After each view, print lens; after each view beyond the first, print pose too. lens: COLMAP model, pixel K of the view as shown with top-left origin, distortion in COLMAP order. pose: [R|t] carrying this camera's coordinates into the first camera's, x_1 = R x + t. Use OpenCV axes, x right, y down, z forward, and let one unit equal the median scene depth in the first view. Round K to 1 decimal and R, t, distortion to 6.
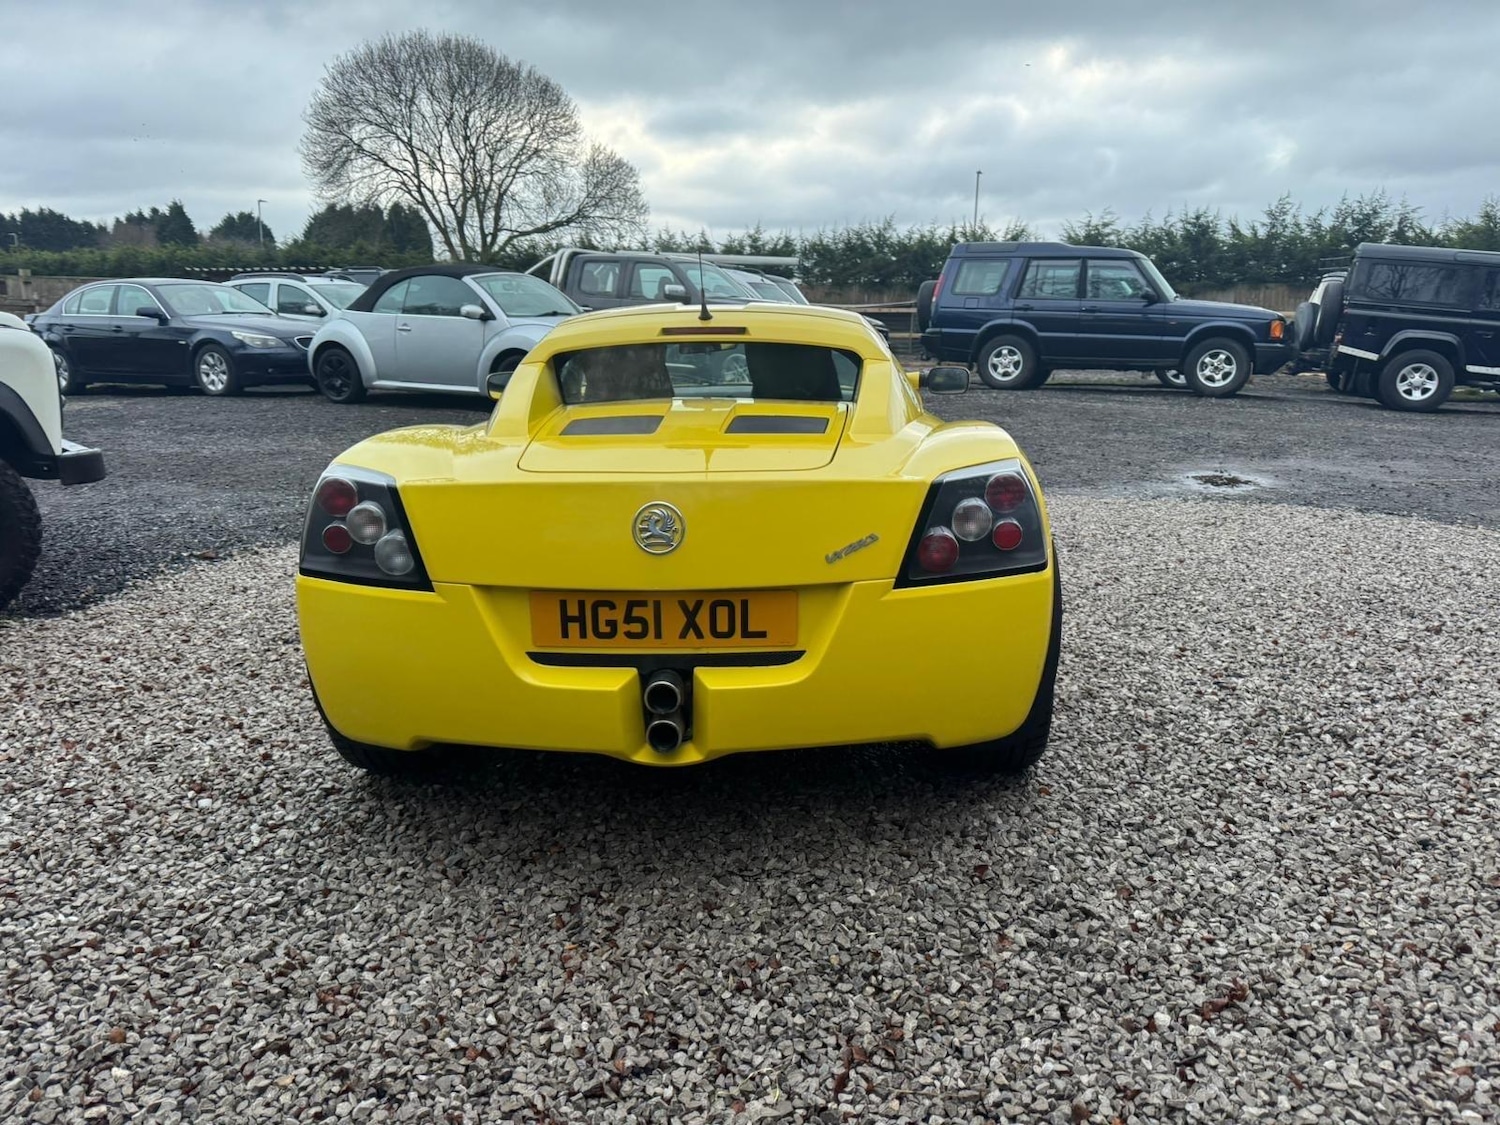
lens RADIAL K [[1054.2, 0, 755.0], [0, 1054.2, 553.4], [0, 0, 1]] dist [0.017727, -0.020044]
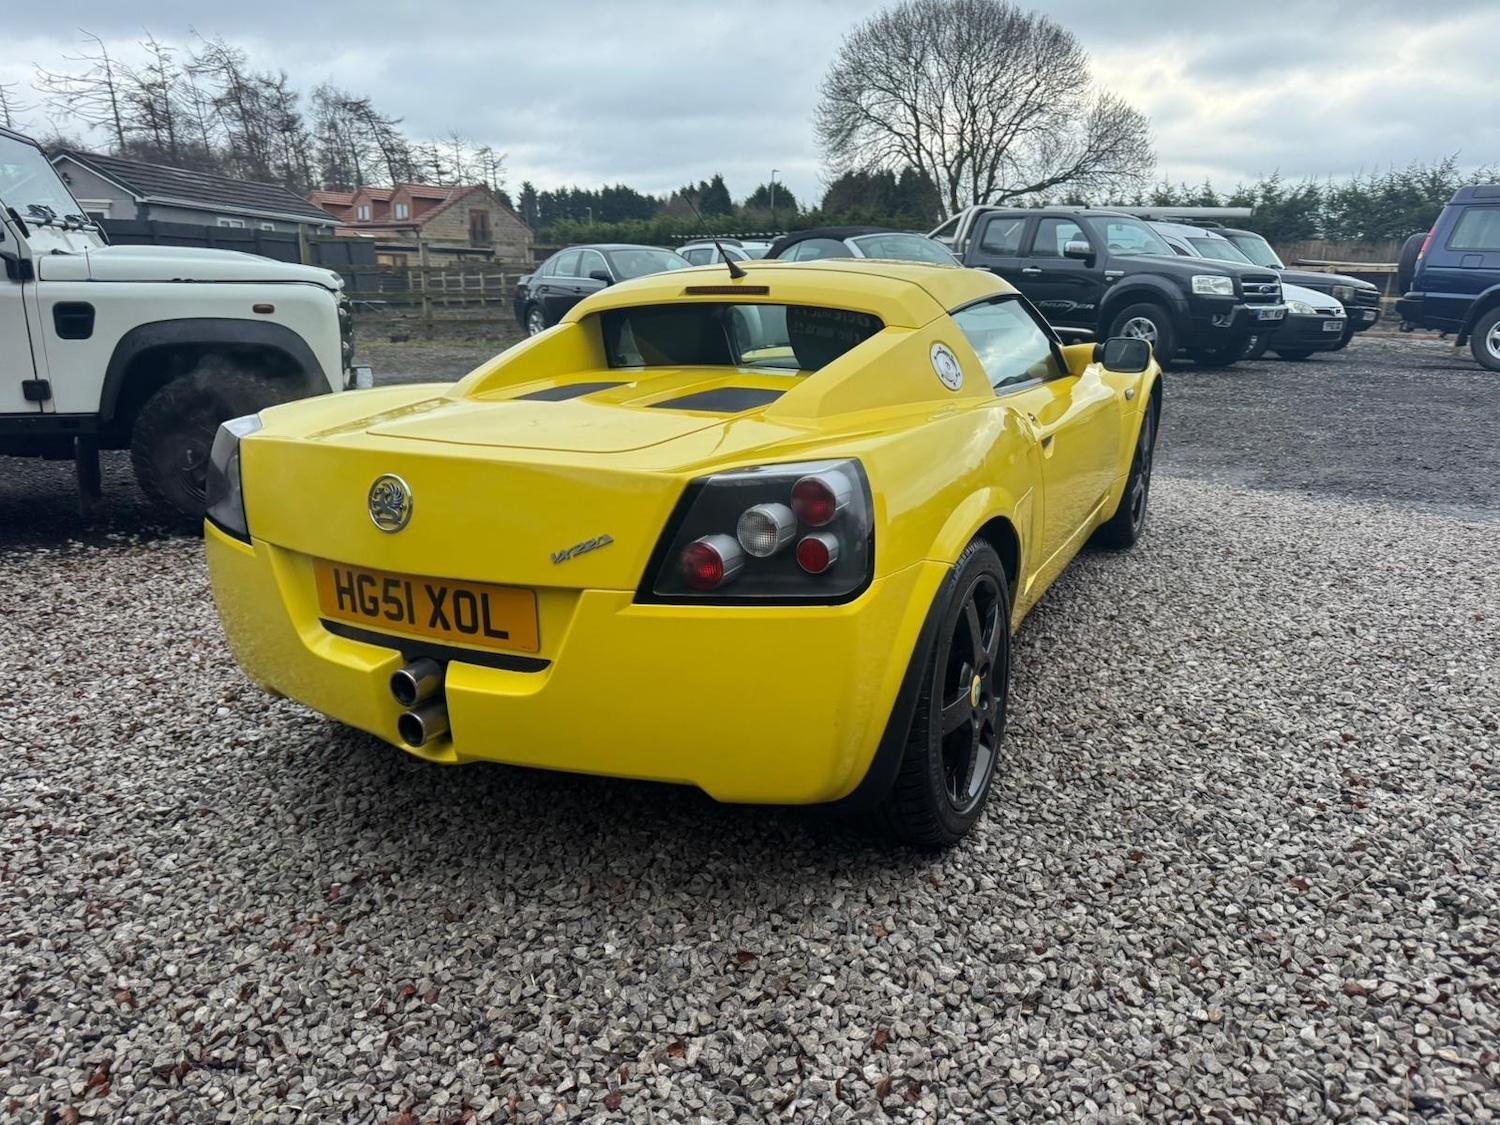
lens RADIAL K [[1053.6, 0, 756.6], [0, 1053.6, 572.3], [0, 0, 1]] dist [0.011380, -0.011714]
pose [[0.900727, 0.119413, -0.417651, 0.525820], [-0.098302, 0.992564, 0.071787, -0.056354], [0.423117, -0.023605, 0.905767, 0.268028]]
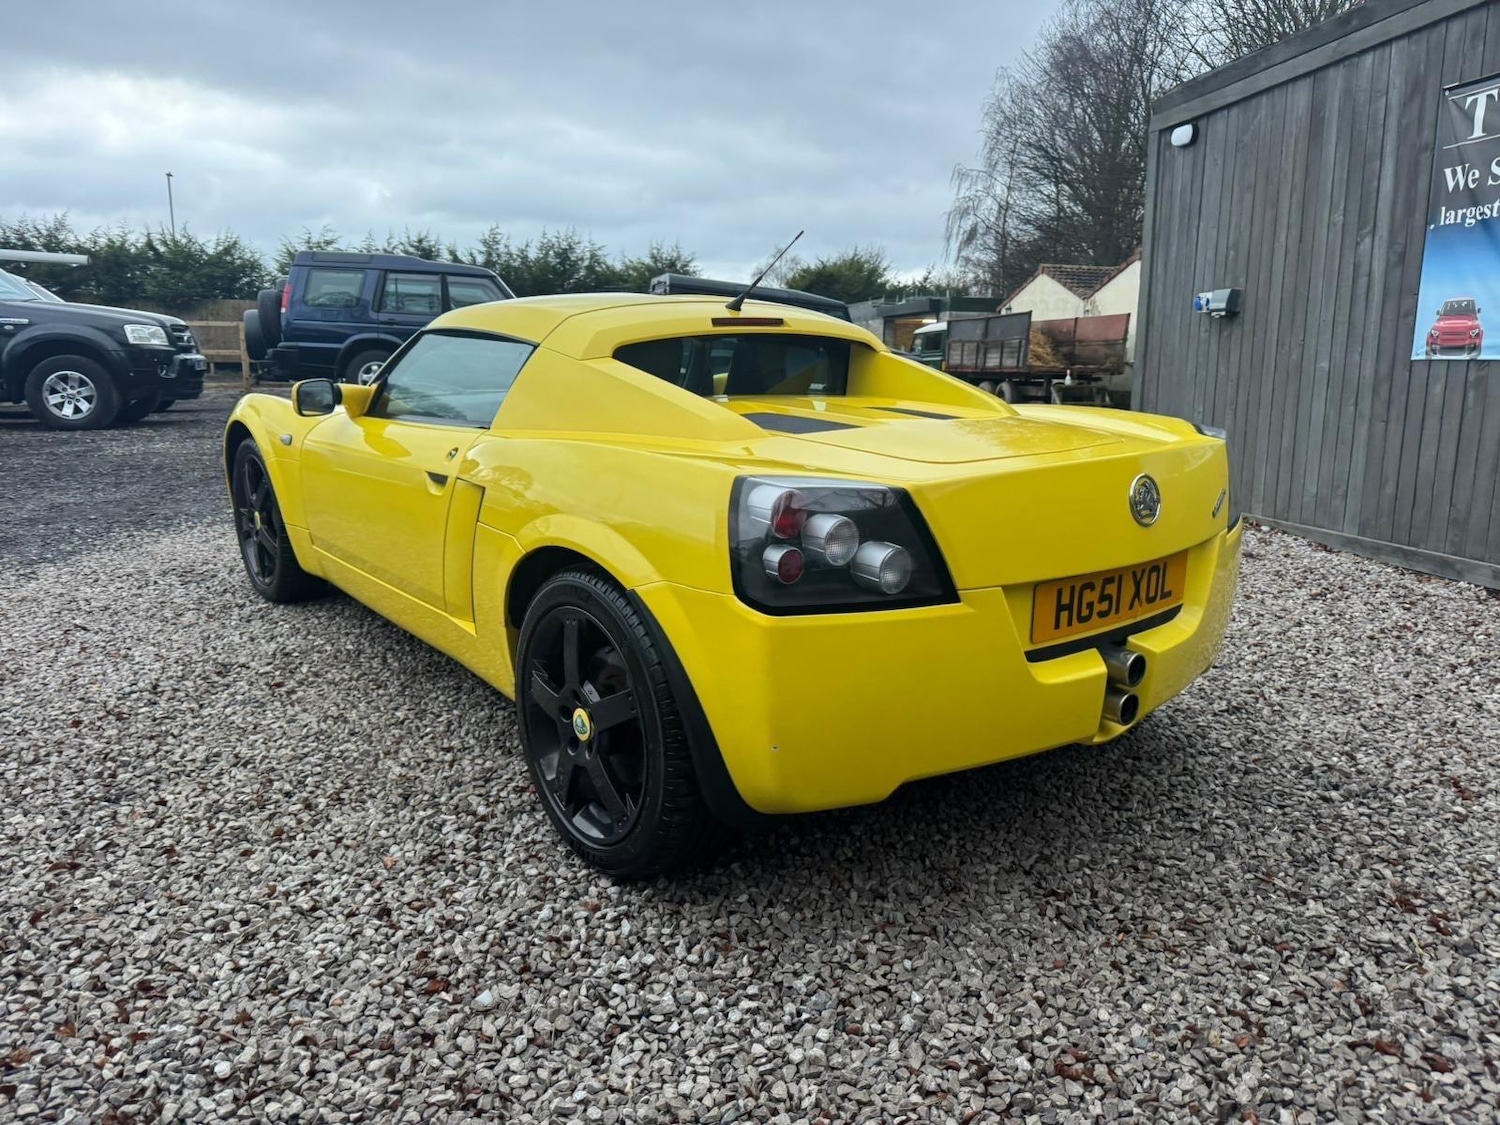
lens RADIAL K [[1069.2, 0, 752.2], [0, 1069.2, 557.0], [0, 0, 1]] dist [0.009541, -0.010374]
pose [[0.754236, -0.126627, 0.644277, -0.938604], [0.139233, 0.989757, 0.031532, -0.049902], [-0.641671, 0.065922, 0.764142, 0.407173]]
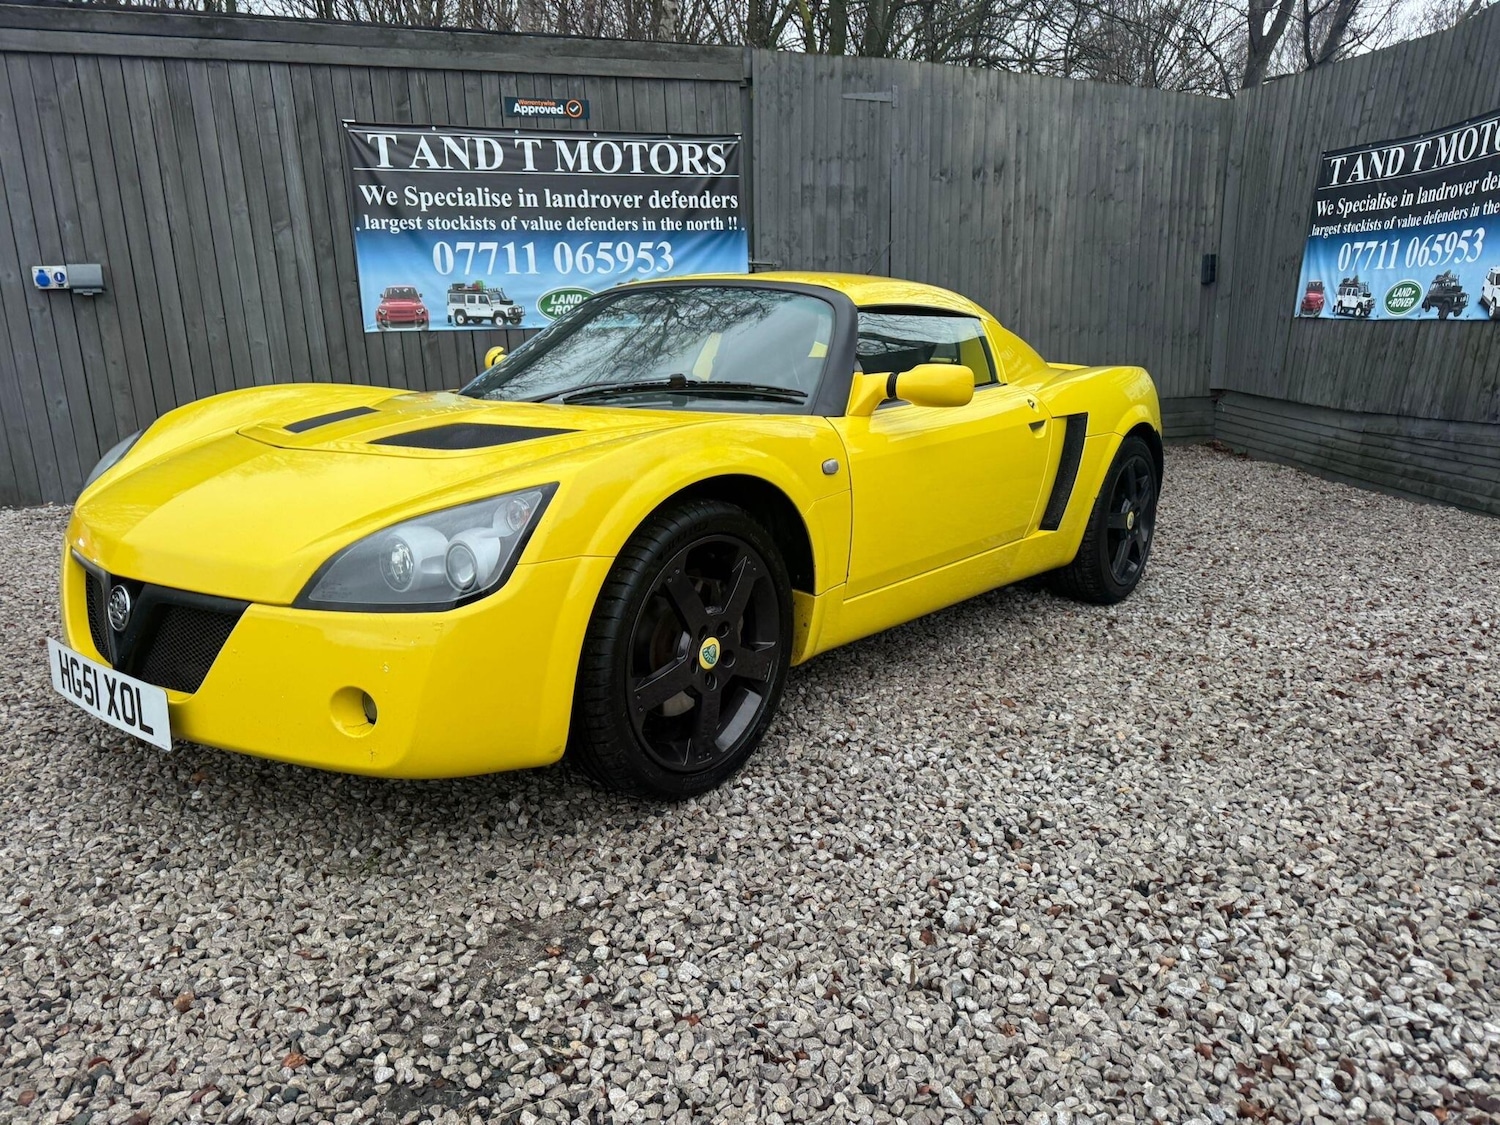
lens RADIAL K [[988.2, 0, 743.8], [0, 988.2, 540.1], [0, 0, 1]] dist [0.005851, -0.006715]
pose [[-0.773043, -0.124750, 0.621966, -0.920015], [0.147908, 0.918002, 0.367962, -0.511925], [-0.616869, 0.376444, -0.691204, 2.637164]]
